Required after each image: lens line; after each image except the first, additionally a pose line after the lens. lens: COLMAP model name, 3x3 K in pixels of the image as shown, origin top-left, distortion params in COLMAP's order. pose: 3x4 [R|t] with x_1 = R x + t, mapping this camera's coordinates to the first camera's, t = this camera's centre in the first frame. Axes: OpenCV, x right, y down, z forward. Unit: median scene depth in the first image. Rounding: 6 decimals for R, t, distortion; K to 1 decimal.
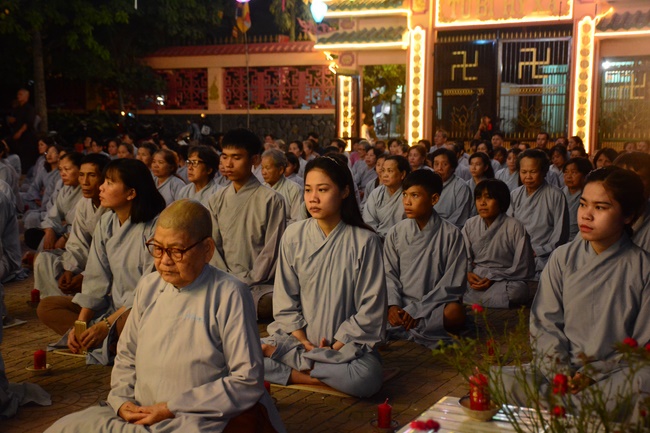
lens RADIAL K [[932.6, 0, 327.0], [0, 932.6, 214.1], [0, 0, 1]] dist [0.202104, 0.150157]
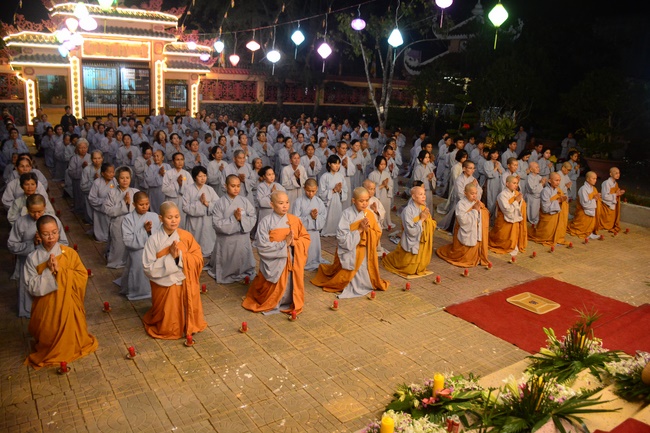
lens RADIAL K [[501.0, 0, 325.0], [0, 501.0, 216.5], [0, 0, 1]] dist [-0.153016, 0.091384]
pose [[0.476844, -0.197750, 0.856455, -0.563585], [0.041365, 0.978334, 0.202860, -0.063423], [-0.878014, -0.061305, 0.474693, 0.101916]]
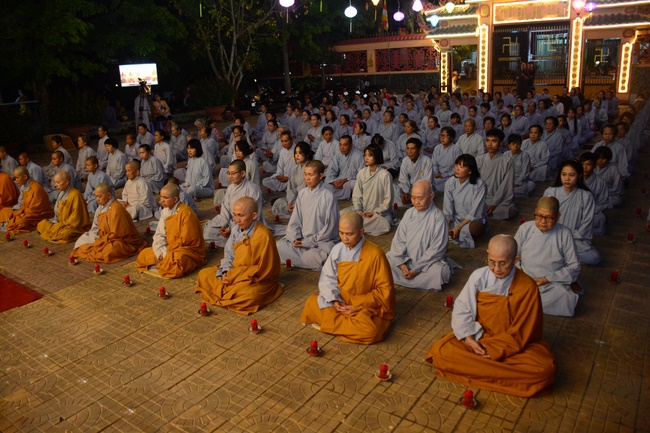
lens RADIAL K [[501.0, 0, 325.0], [0, 501.0, 216.5], [0, 0, 1]] dist [-0.153016, 0.091384]
pose [[0.987138, -0.012761, -0.159358, -0.067217], [0.044190, 0.979753, 0.195273, -0.030193], [0.153640, -0.199803, 0.967716, -0.039327]]
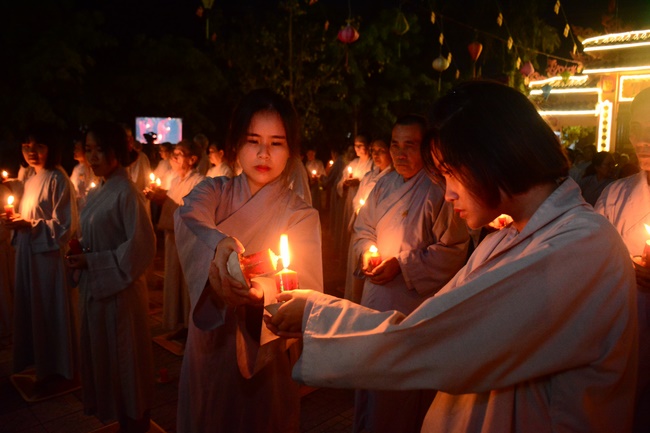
lens RADIAL K [[501.0, 0, 325.0], [0, 501.0, 216.5], [0, 0, 1]] dist [-0.153016, 0.091384]
pose [[0.954834, 0.046915, -0.293412, -0.096937], [-0.035596, 0.998406, 0.043804, -0.040356], [0.295000, -0.031381, 0.954982, 0.175443]]
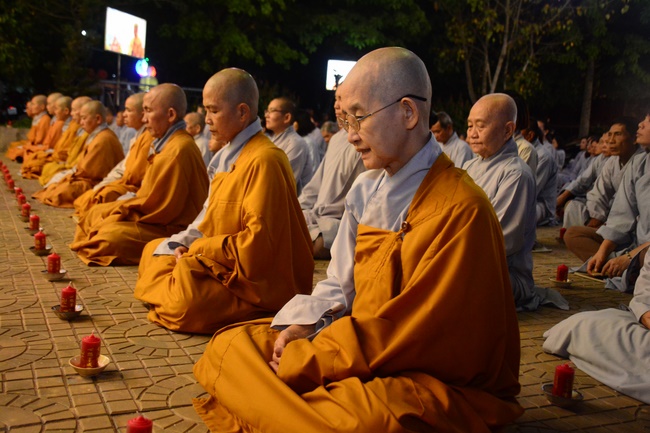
lens RADIAL K [[709.9, 0, 325.0], [0, 709.9, 216.5], [0, 0, 1]] dist [-0.057591, 0.398839]
pose [[0.802391, 0.118922, -0.584831, -0.008328], [-0.114555, 0.992414, 0.044632, 0.013341], [0.585702, 0.031183, 0.809927, 0.029442]]
